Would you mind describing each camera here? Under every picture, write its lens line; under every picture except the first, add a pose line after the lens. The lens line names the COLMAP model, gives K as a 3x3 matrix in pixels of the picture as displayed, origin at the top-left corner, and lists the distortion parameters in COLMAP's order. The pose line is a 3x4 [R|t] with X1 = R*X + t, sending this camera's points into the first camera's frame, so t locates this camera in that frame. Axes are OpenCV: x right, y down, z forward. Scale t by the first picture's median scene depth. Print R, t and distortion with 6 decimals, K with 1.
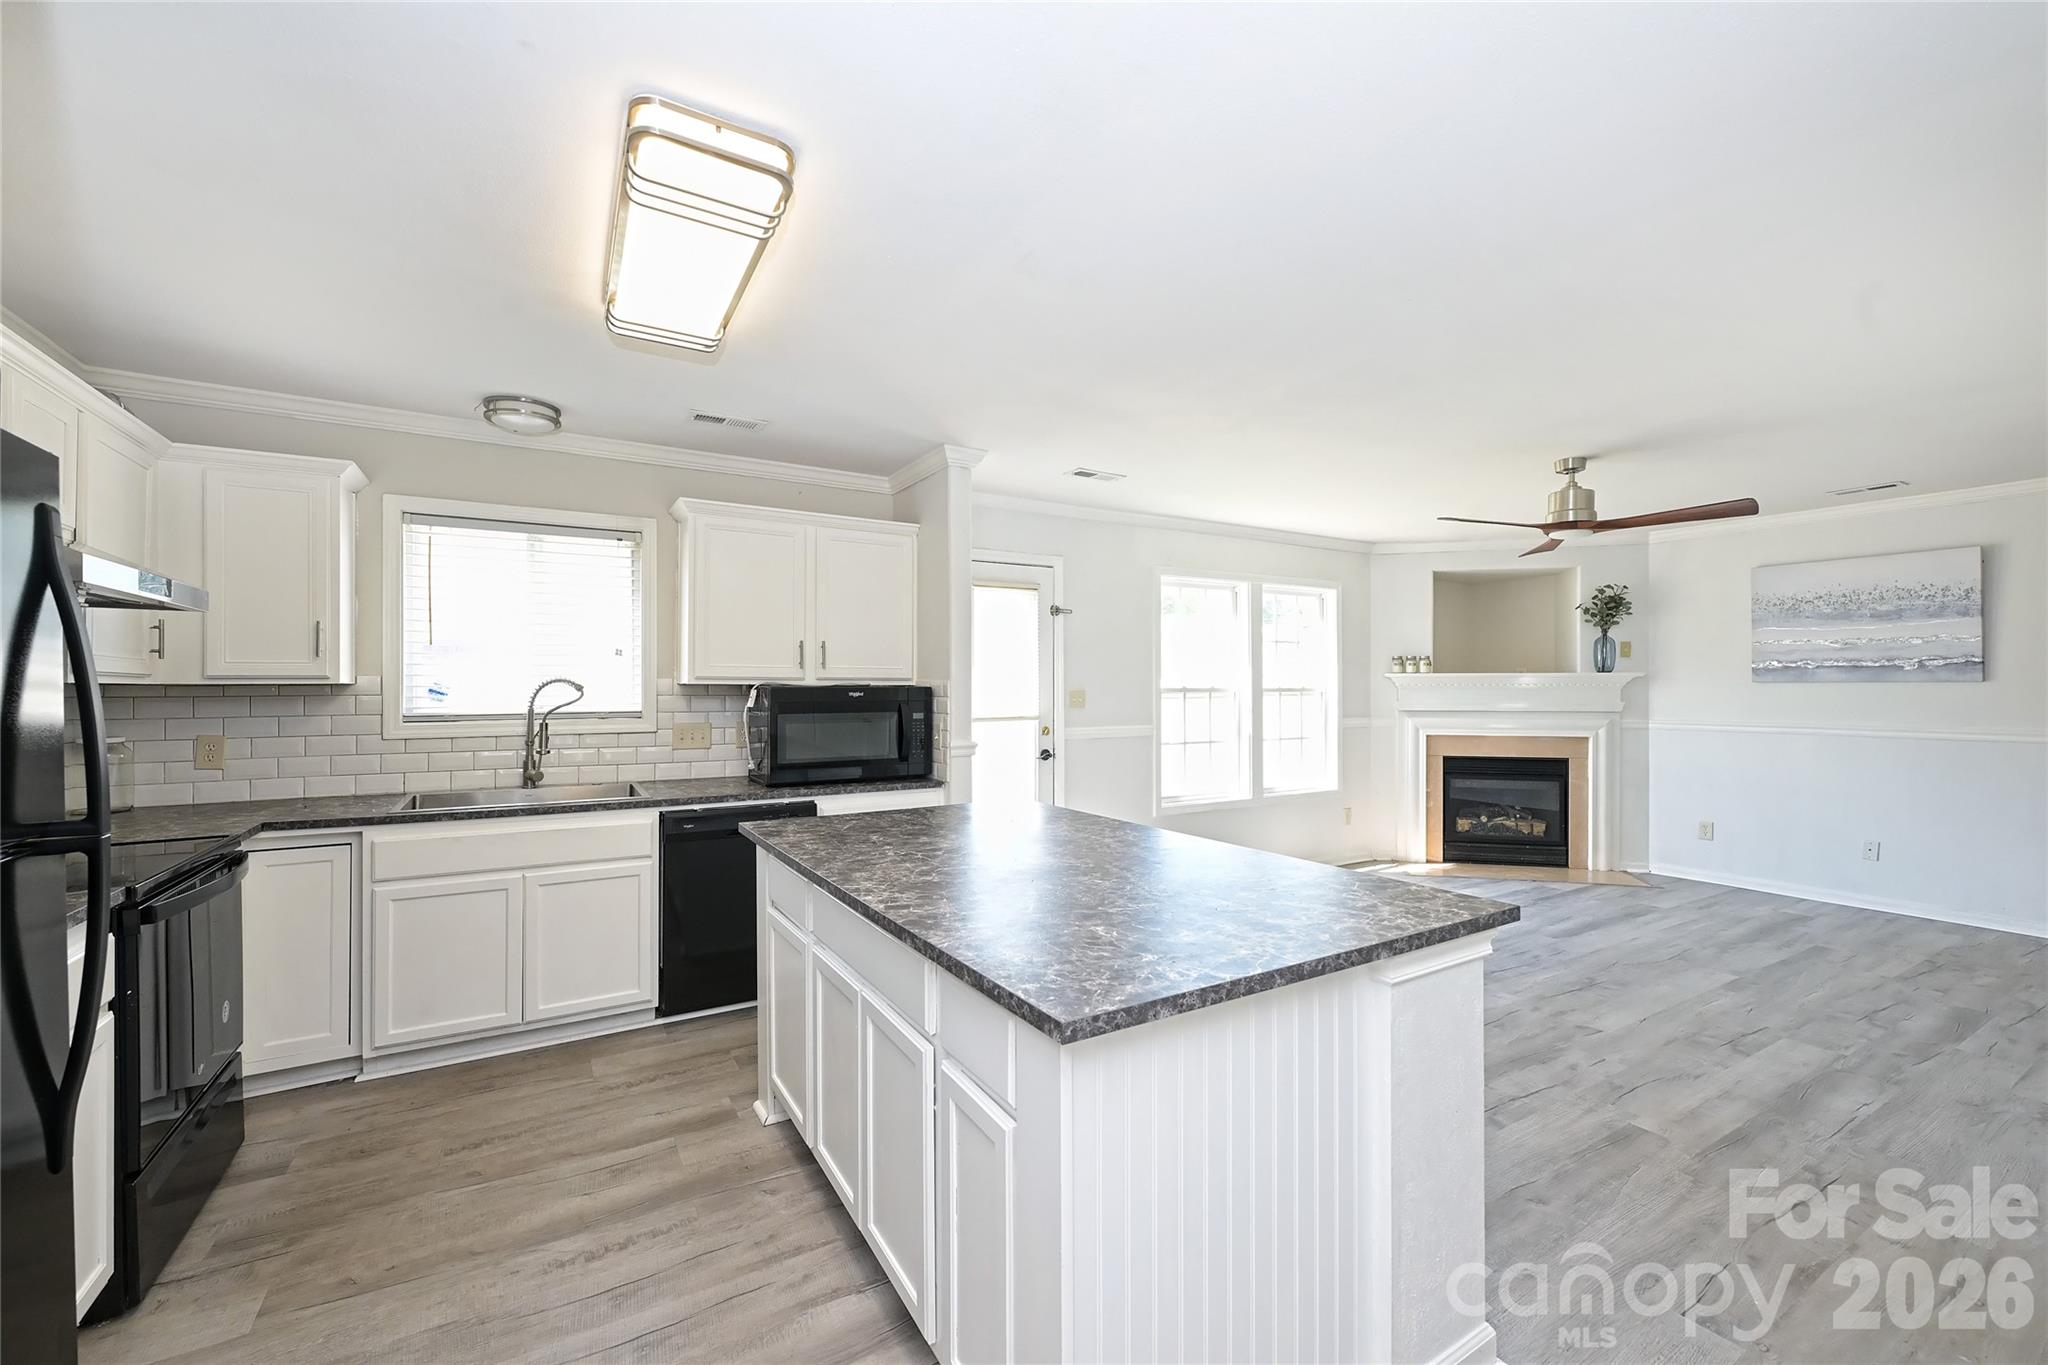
lens RADIAL K [[821.8, 0, 1021.1], [0, 821.8, 687.2], [0, 0, 1]] dist [-0.000130, 0.000033]
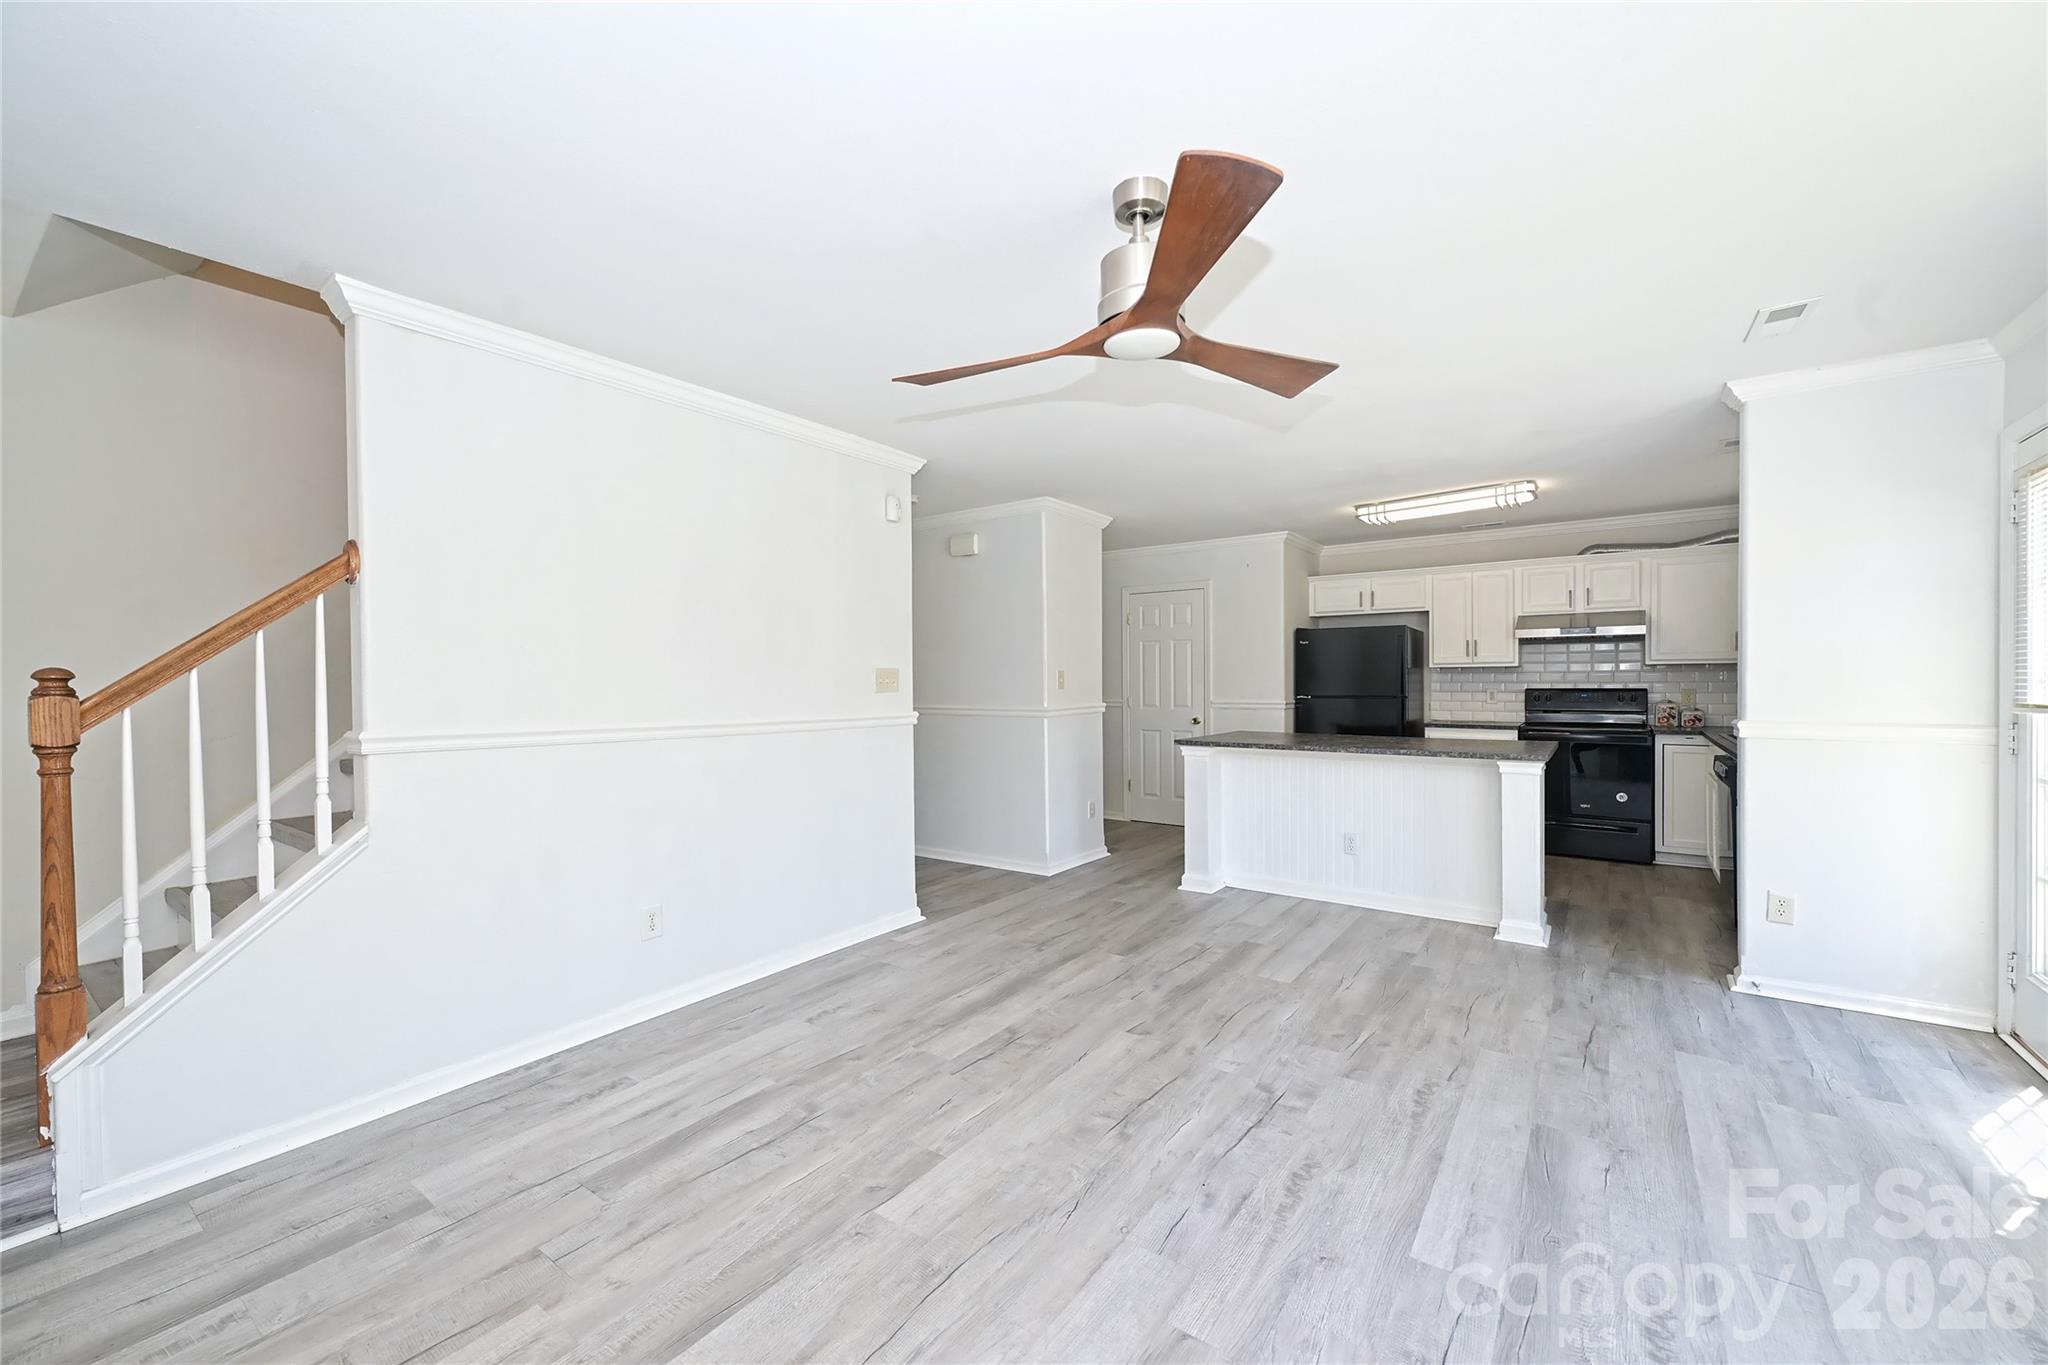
lens RADIAL K [[807.5, 0, 1017.7], [0, 807.5, 687.8], [0, 0, 1]] dist [-0.001020, -0.000075]
pose [[-0.920298, 0.012132, -0.391029, 0.738686], [0.009336, 0.999915, 0.009051, 0.012206], [0.391106, 0.004680, -0.920334, 1.126611]]
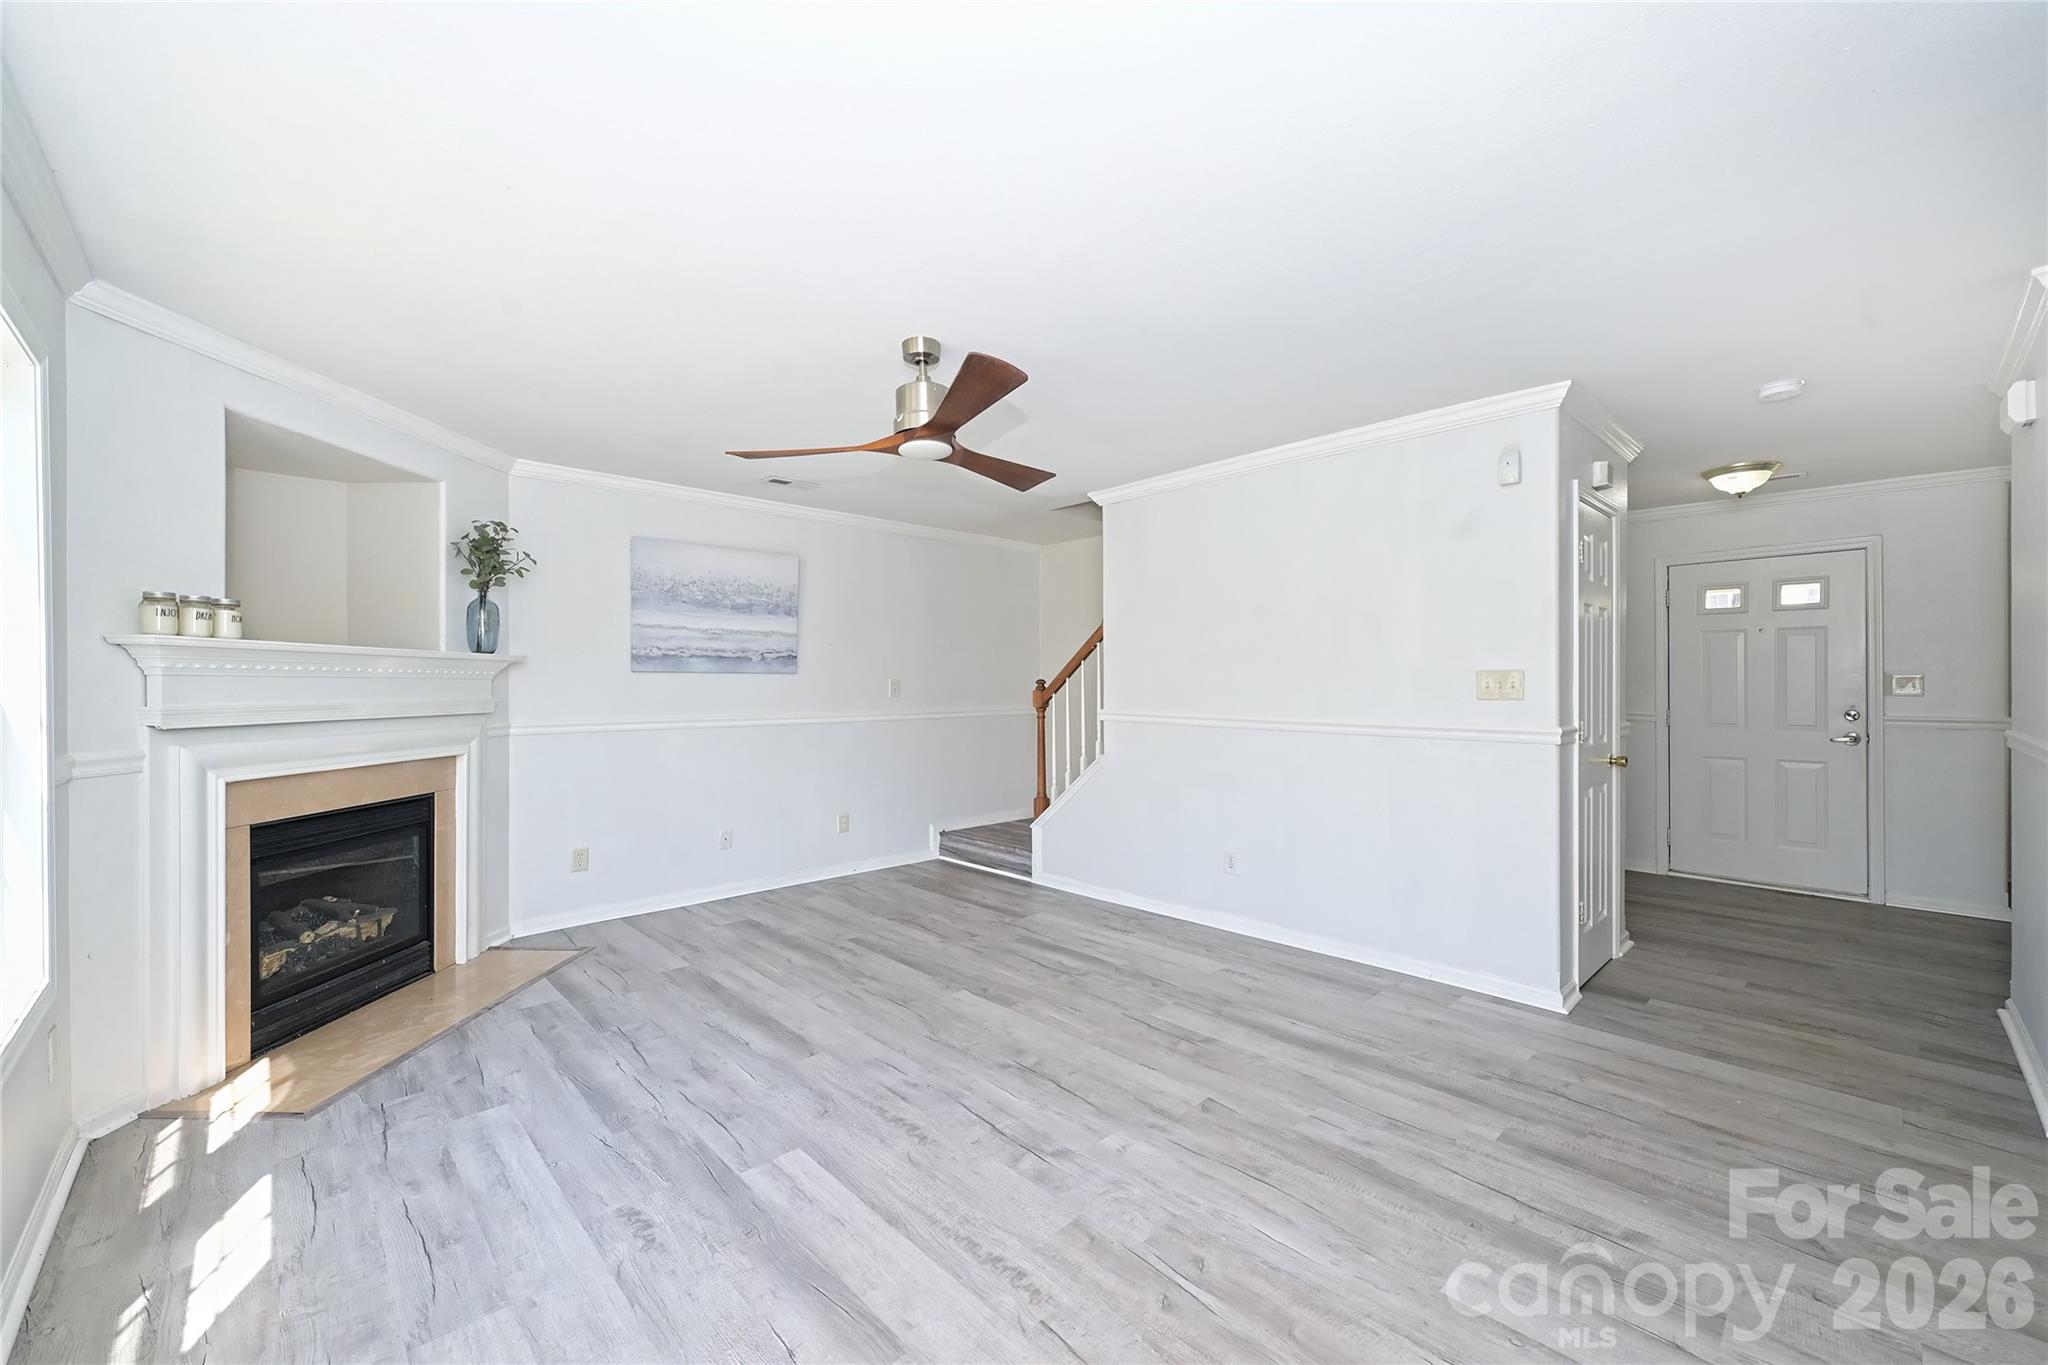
lens RADIAL K [[807.5, 0, 1017.7], [0, 807.5, 687.8], [0, 0, 1]] dist [-0.001020, -0.000075]
pose [[-0.215311, -0.001862, 0.976544, -0.011754], [0.002641, 0.999993, 0.002489, 0.010453], [-0.976542, 0.003115, -0.215304, 0.848575]]
